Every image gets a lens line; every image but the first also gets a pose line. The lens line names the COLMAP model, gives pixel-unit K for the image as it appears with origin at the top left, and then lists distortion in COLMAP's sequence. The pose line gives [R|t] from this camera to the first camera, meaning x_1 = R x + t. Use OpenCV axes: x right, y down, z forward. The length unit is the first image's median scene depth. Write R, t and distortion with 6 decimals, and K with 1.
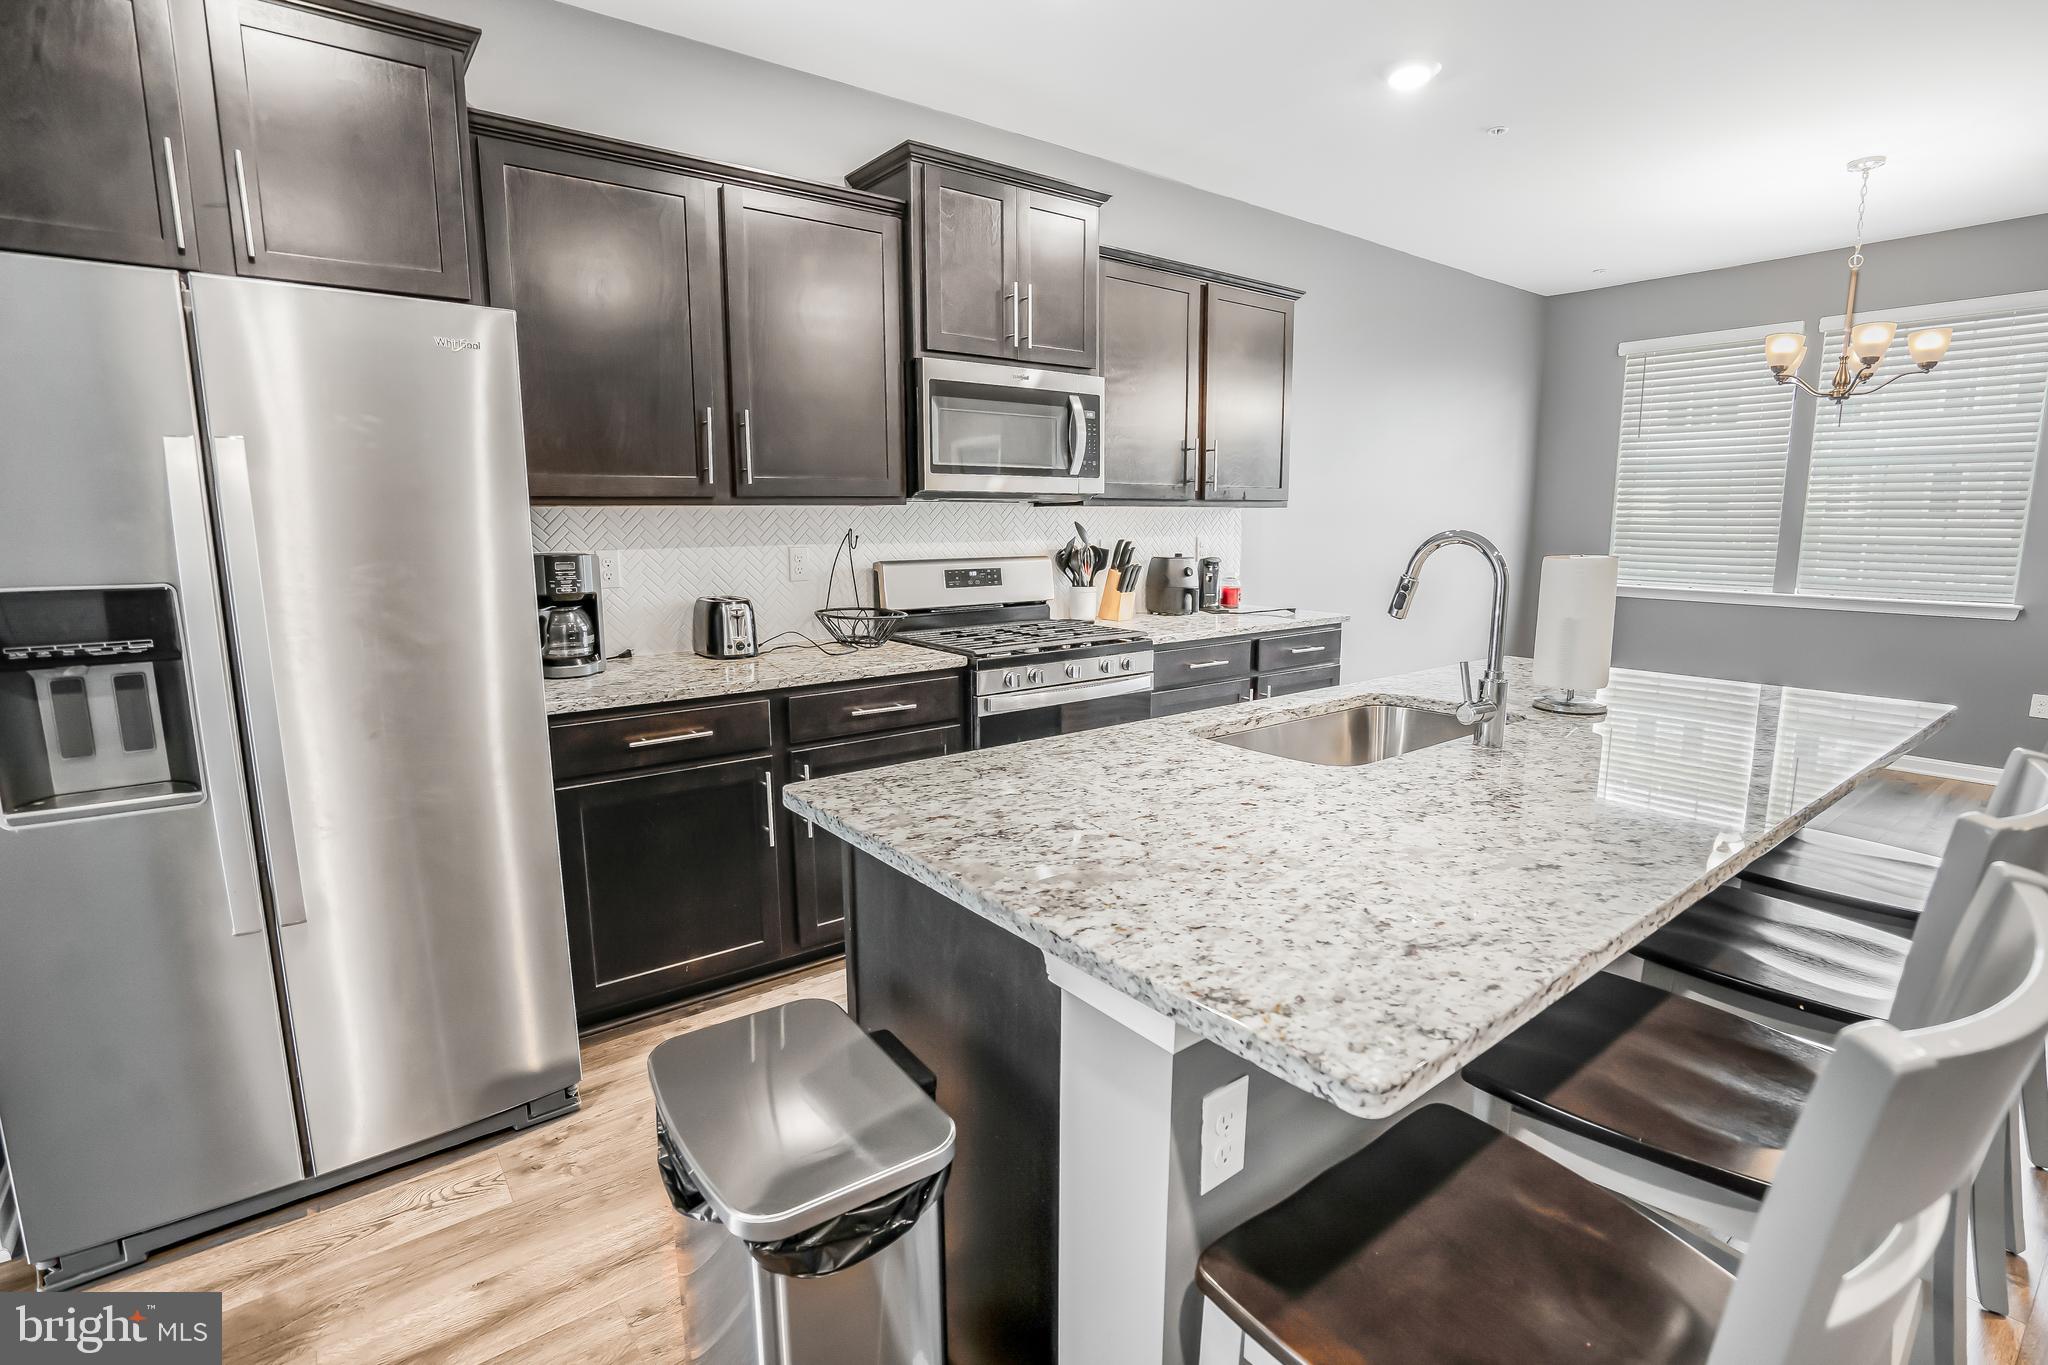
lens RADIAL K [[980.3, 0, 1024.0], [0, 980.3, 682.5], [0, 0, 1]] dist [-0.053628, 0.025938]
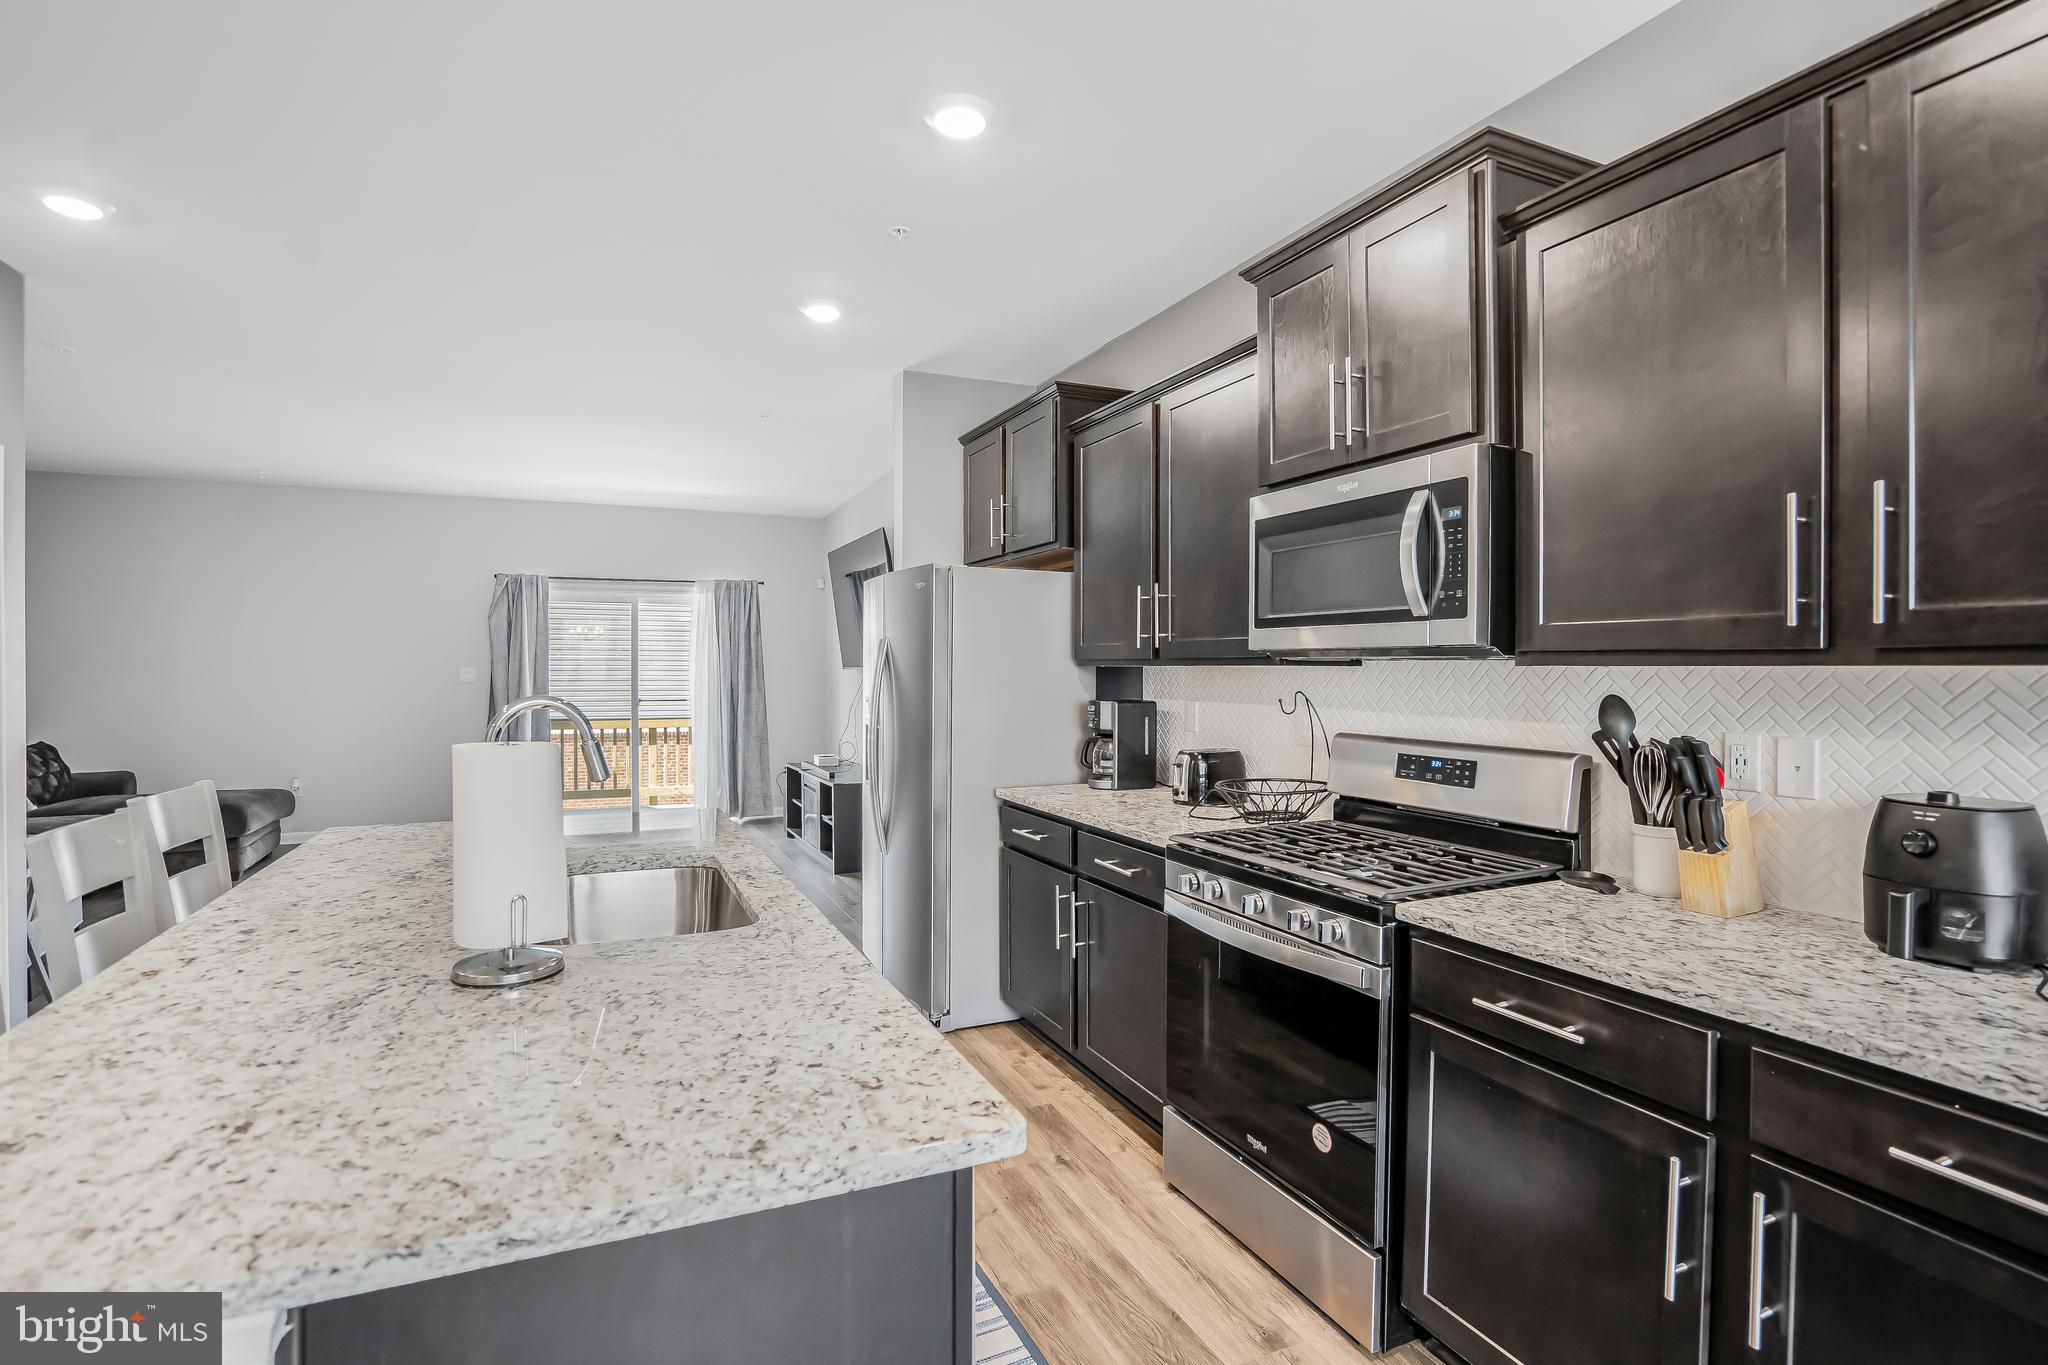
lens RADIAL K [[988.8, 0, 1029.6], [0, 988.8, 675.0], [0, 0, 1]] dist [-0.035704, 0.000124]
pose [[-0.231232, 0.010466, -0.972842, 1.400830], [-0.166130, 0.984831, 0.050082, -0.328946], [0.958610, 0.173199, -0.225986, 1.801940]]
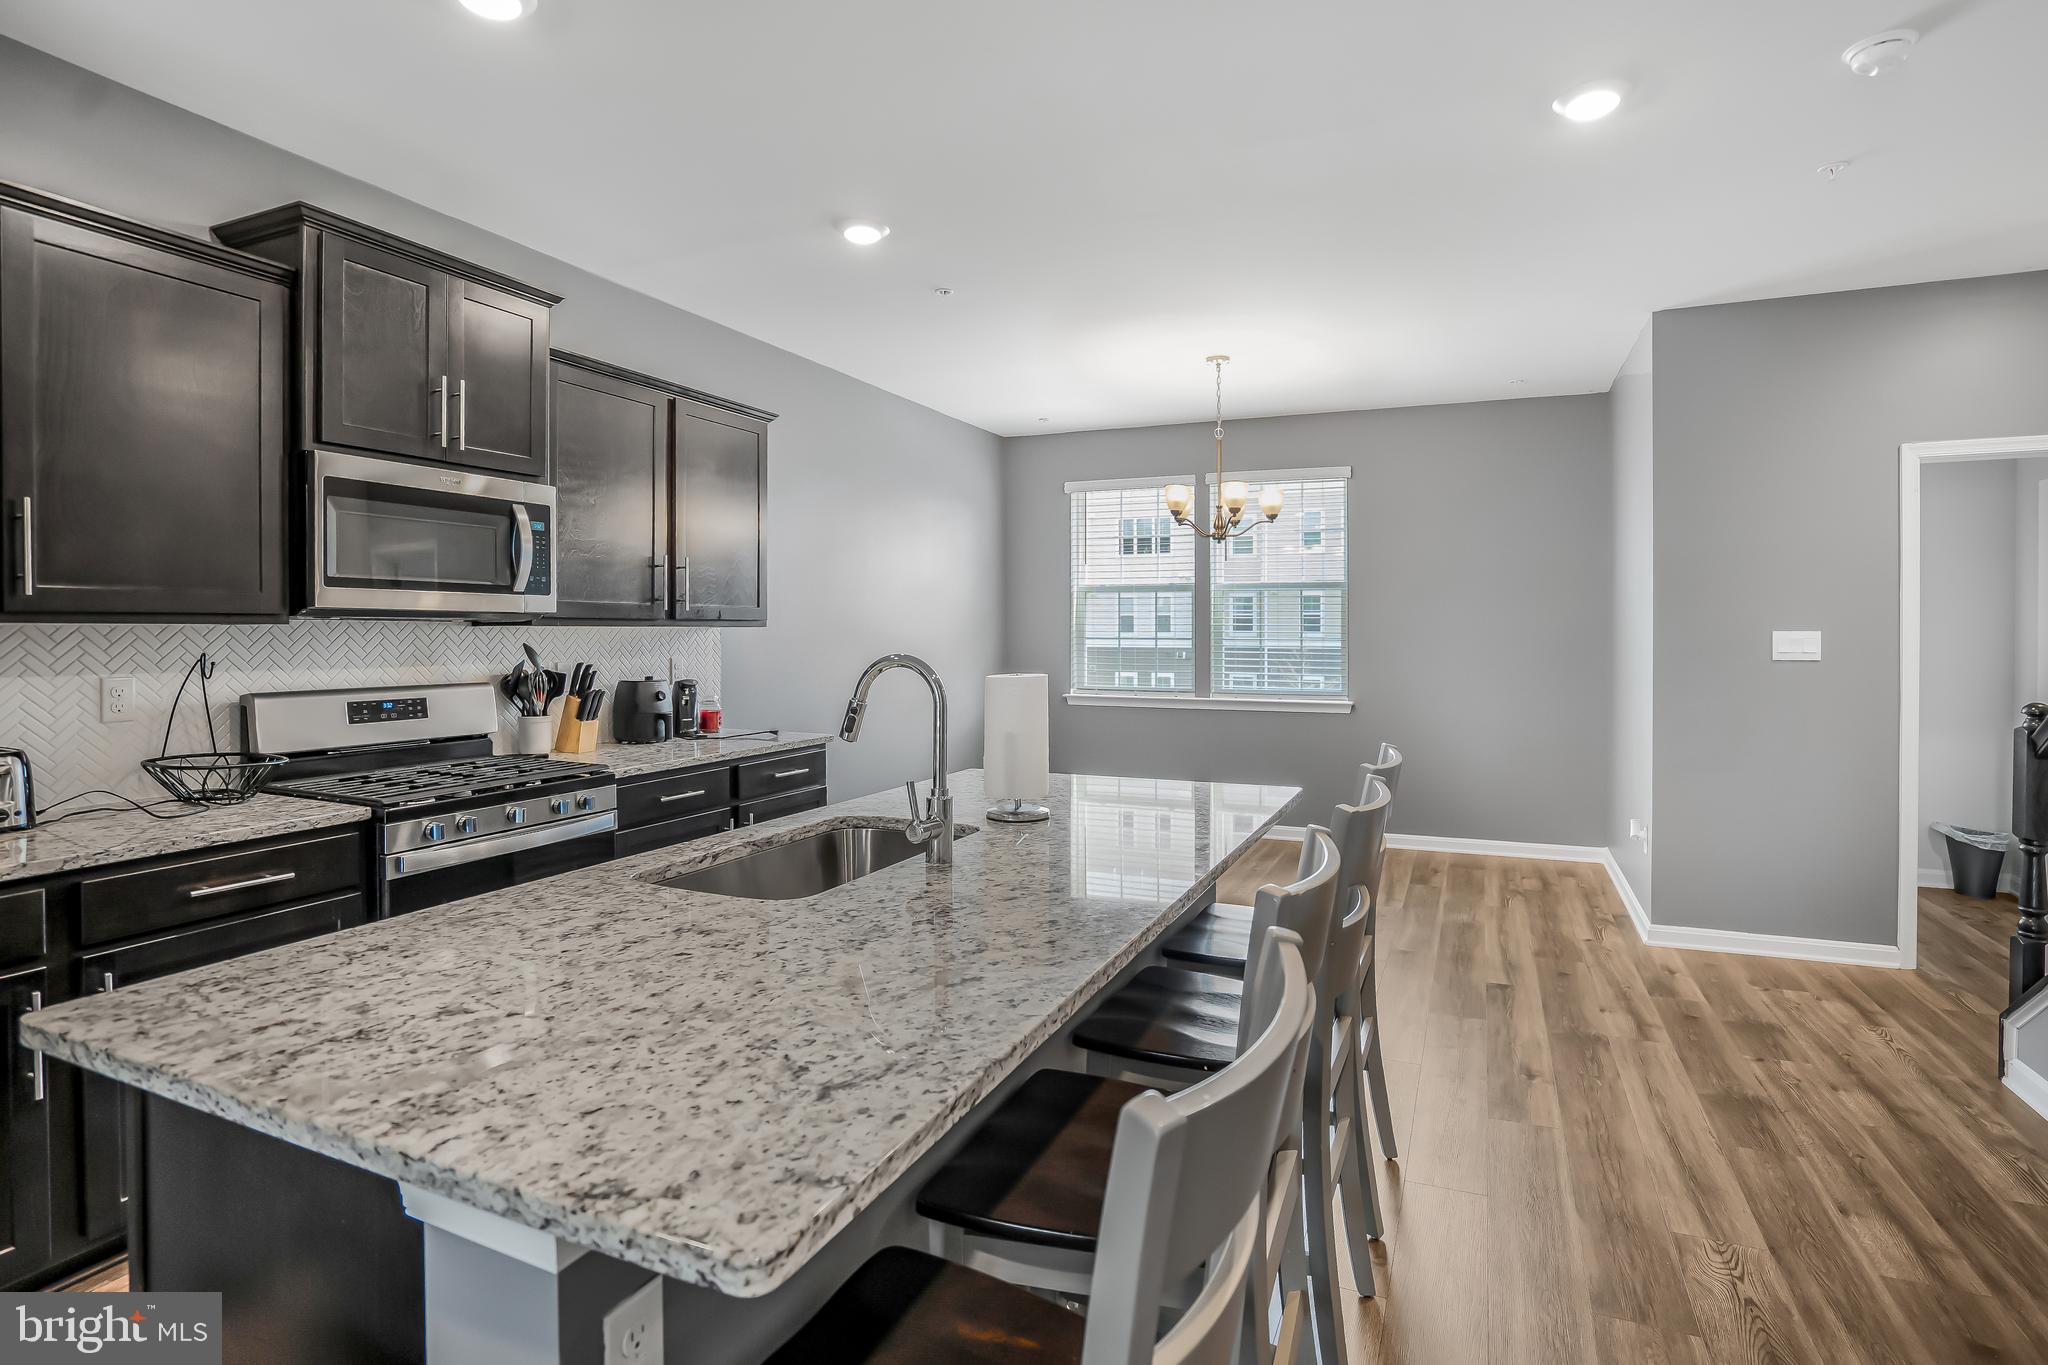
lens RADIAL K [[1025.7, 0, 1031.8], [0, 1025.7, 650.9], [0, 0, 1]] dist [-0.054173, 0.029484]
pose [[0.882230, -0.005379, 0.470789, 0.057669], [0.075746, 0.988531, -0.130648, -0.006552], [-0.464687, 0.150921, 0.872519, -0.024935]]
